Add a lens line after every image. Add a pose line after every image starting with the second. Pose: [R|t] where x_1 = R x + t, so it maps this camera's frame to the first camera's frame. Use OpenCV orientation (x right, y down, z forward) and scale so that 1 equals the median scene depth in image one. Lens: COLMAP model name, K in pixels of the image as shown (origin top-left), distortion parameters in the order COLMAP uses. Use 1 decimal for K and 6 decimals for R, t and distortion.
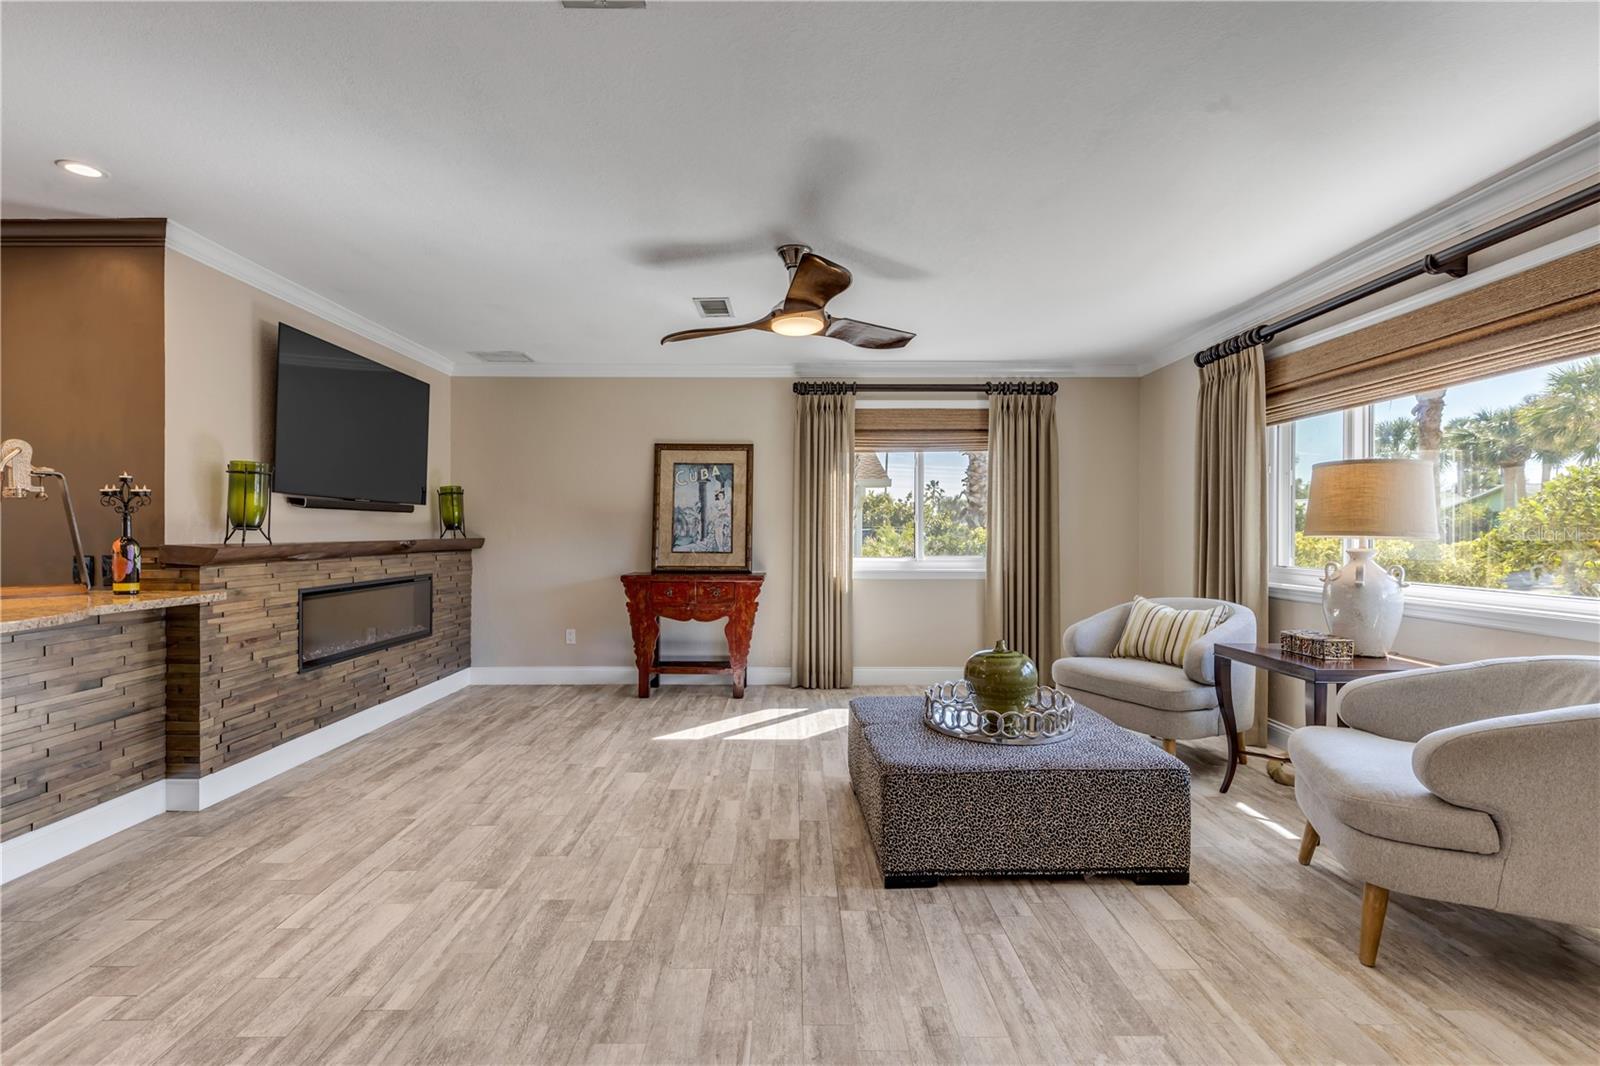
lens RADIAL K [[728.3, 0, 800.4], [0, 728.3, 529.1], [0, 0, 1]] dist [0.007527, -0.001709]
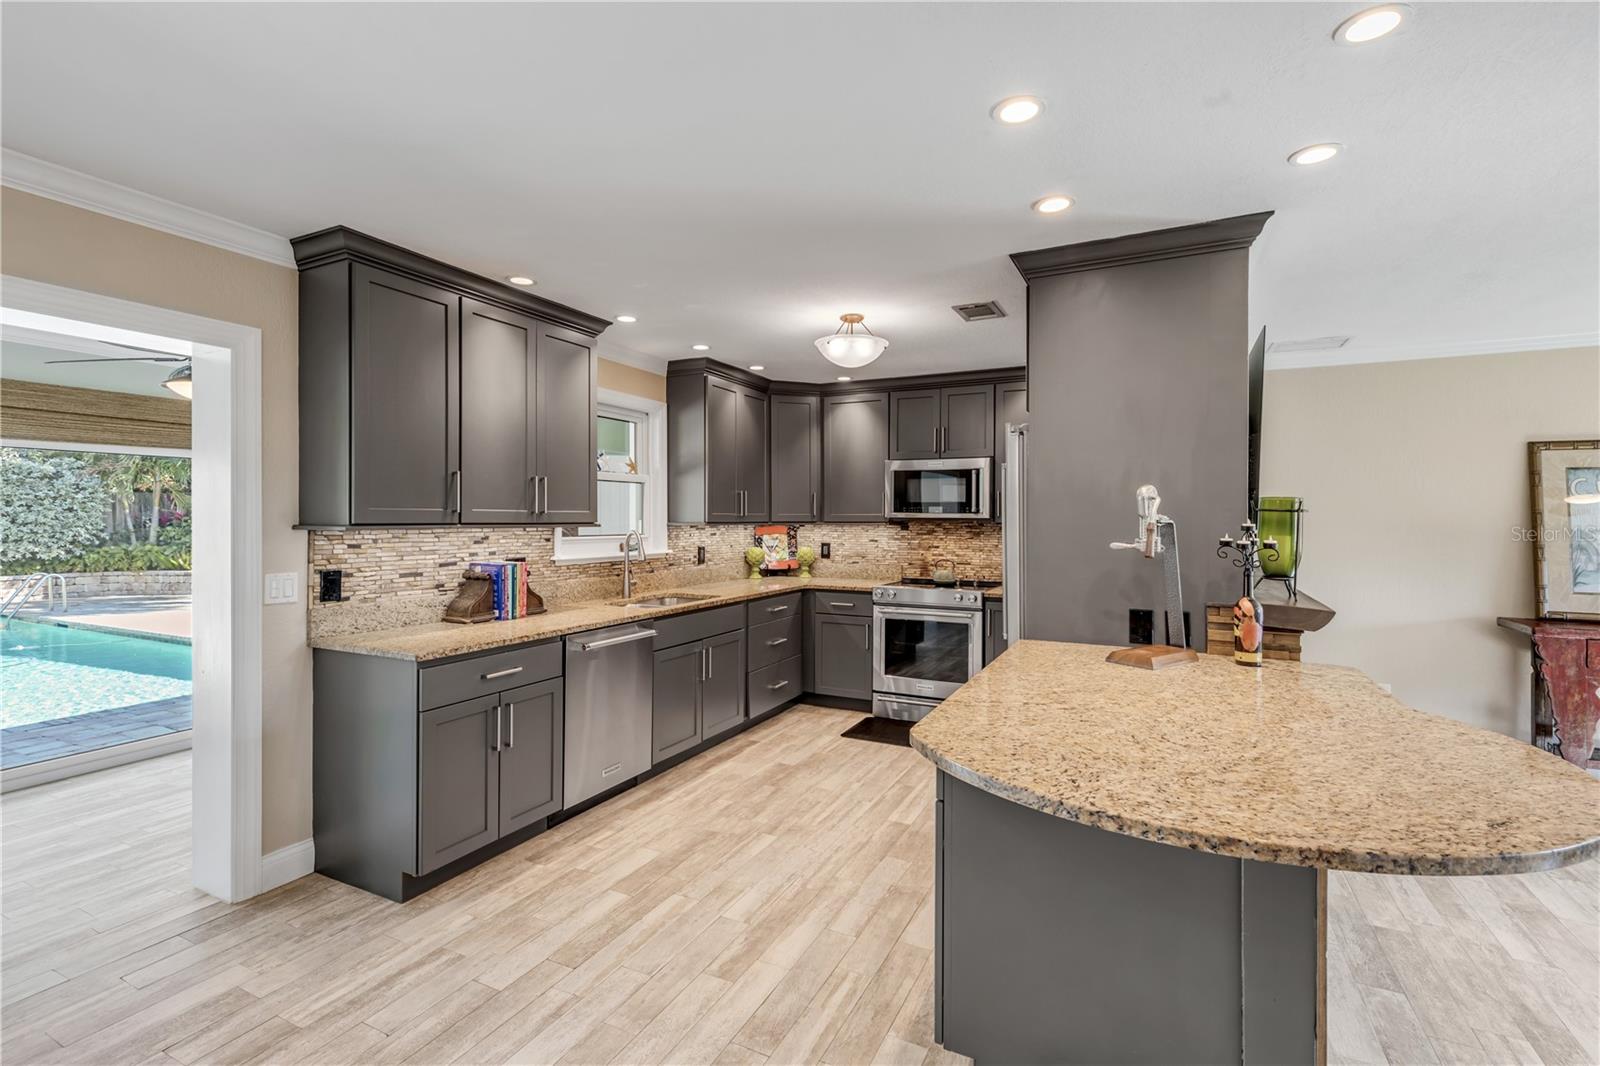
lens RADIAL K [[728.3, 0, 797.4], [0, 728.3, 520.6], [0, 0, 1]] dist [0.007527, -0.001709]
pose [[0.891794, 0.003200, -0.452430, -0.832868], [-0.001157, 0.999988, 0.004792, -0.065974], [0.452440, -0.003750, 0.891787, 0.018026]]
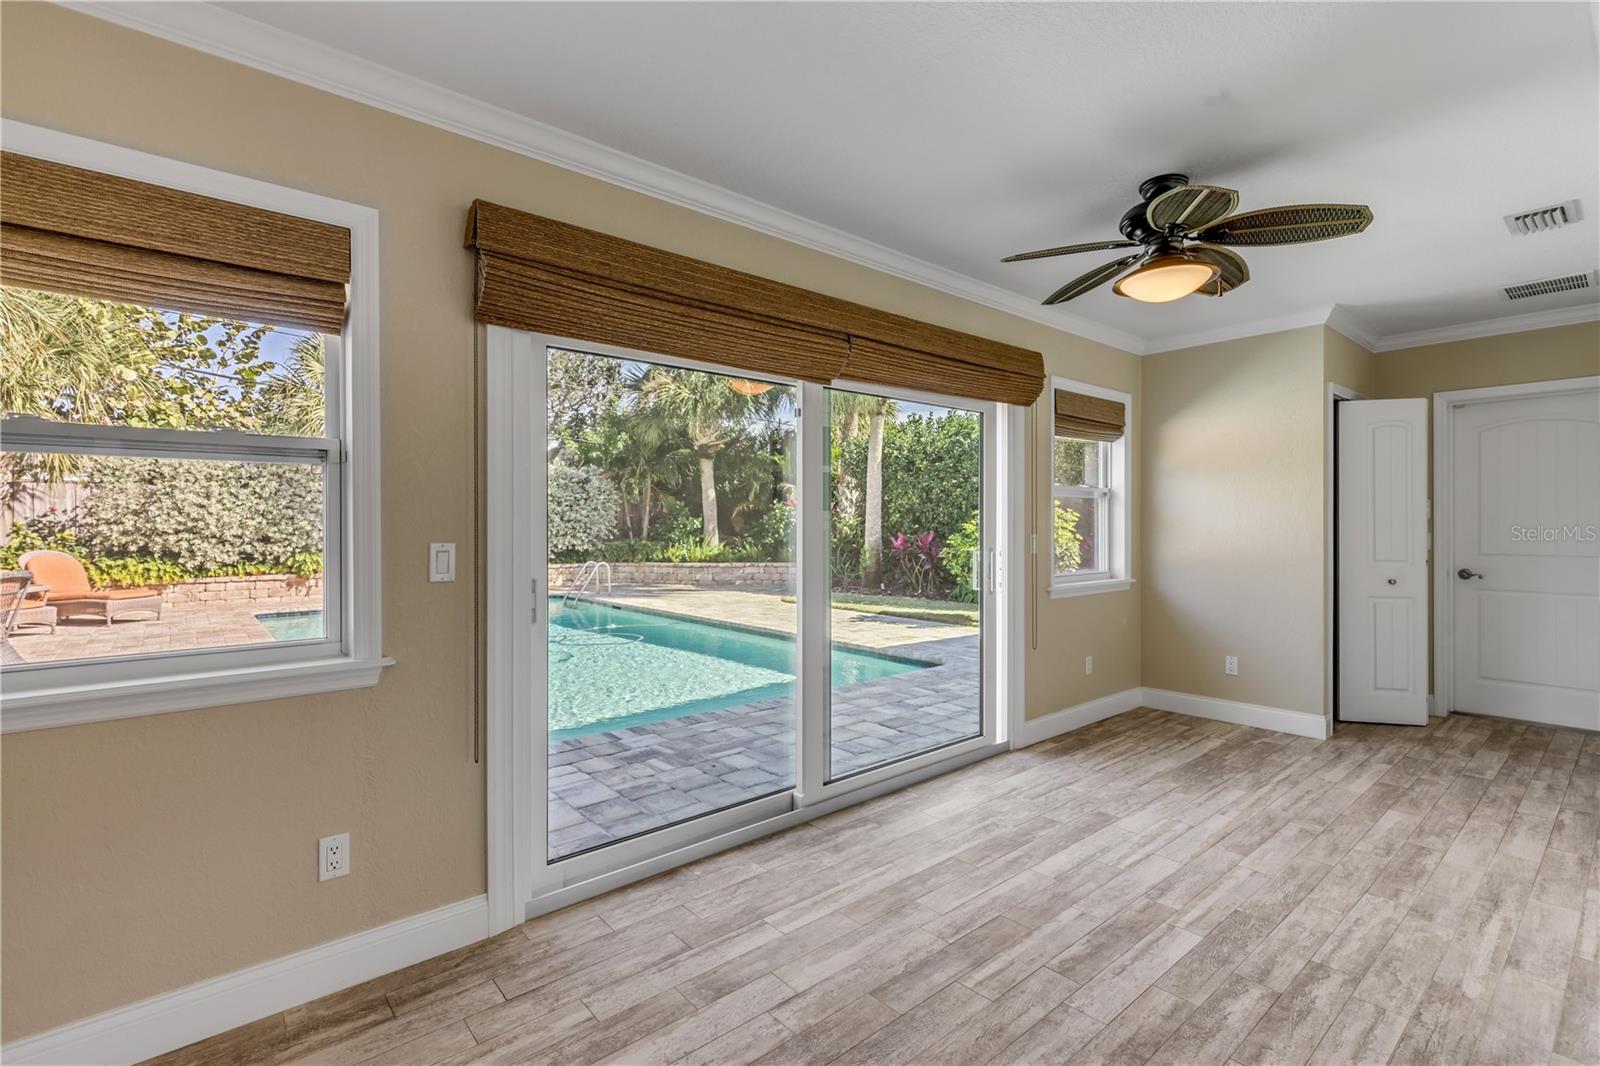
lens RADIAL K [[728.3, 0, 793.1], [0, 728.3, 525.2], [0, 0, 1]] dist [0.007527, -0.001709]
pose [[0.637399, -0.001371, -0.770533, -1.751484], [0.003880, 0.999991, 0.001430, -0.001654], [0.770524, -0.003901, 0.637399, -0.204932]]
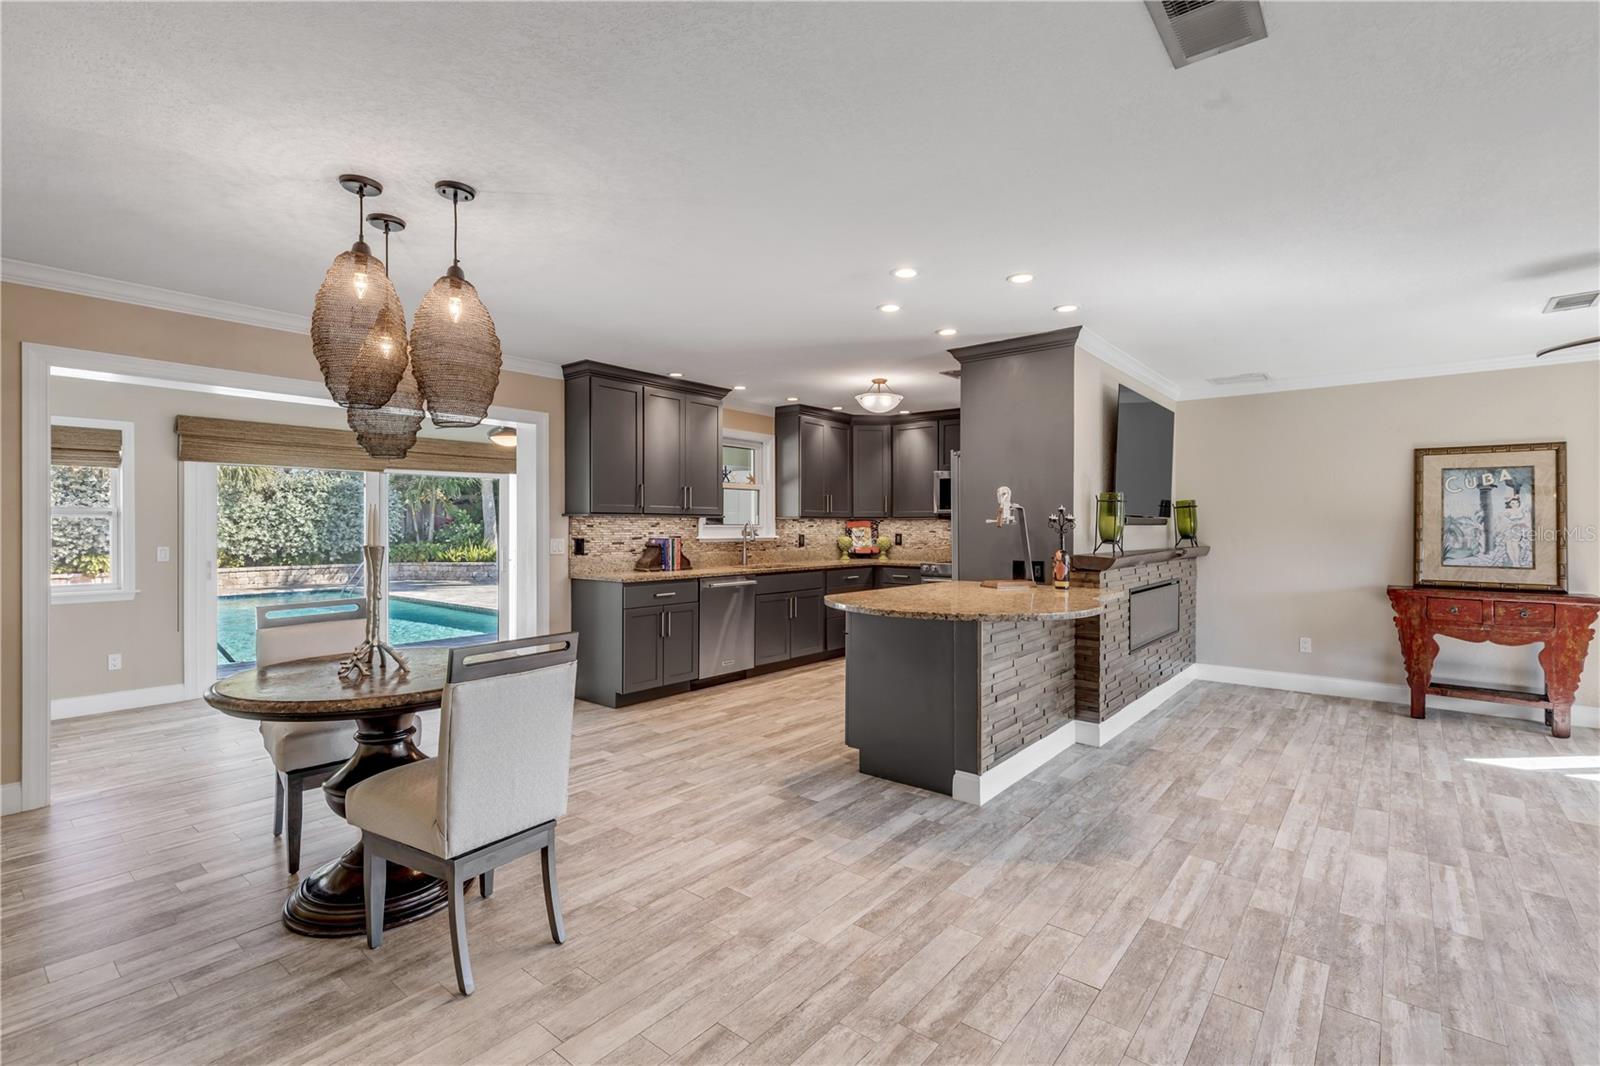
lens RADIAL K [[728.3, 0, 797.6], [0, 728.3, 528.3], [0, 0, 1]] dist [0.007527, -0.001709]
pose [[0.766658, 0.001820, -0.642053, -0.325191], [0.000782, 0.999993, 0.003769, -0.031229], [0.642055, -0.003392, 0.766651, -0.375870]]
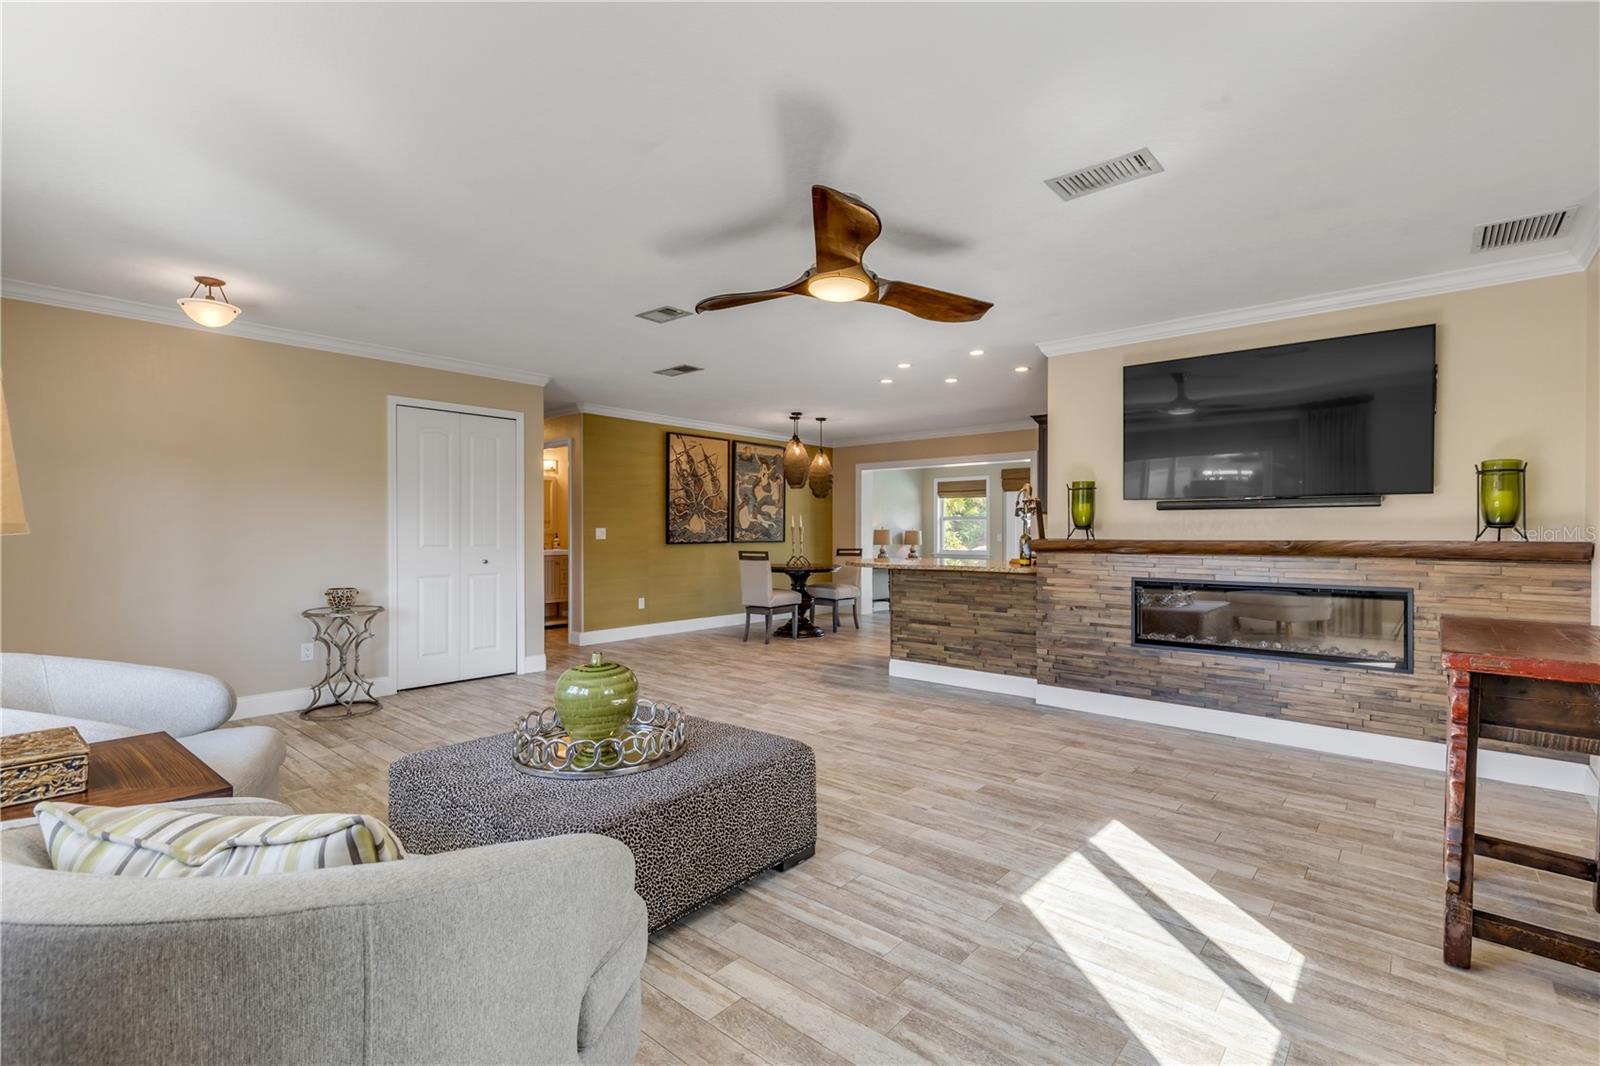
lens RADIAL K [[728.3, 0, 794.1], [0, 728.3, 529.9], [0, 0, 1]] dist [0.007527, -0.001709]
pose [[-0.669826, -0.002713, -0.742513, 0.637985], [0.000324, 0.999992, -0.003946, 0.007473], [0.742518, -0.002884, -0.669820, 1.467353]]
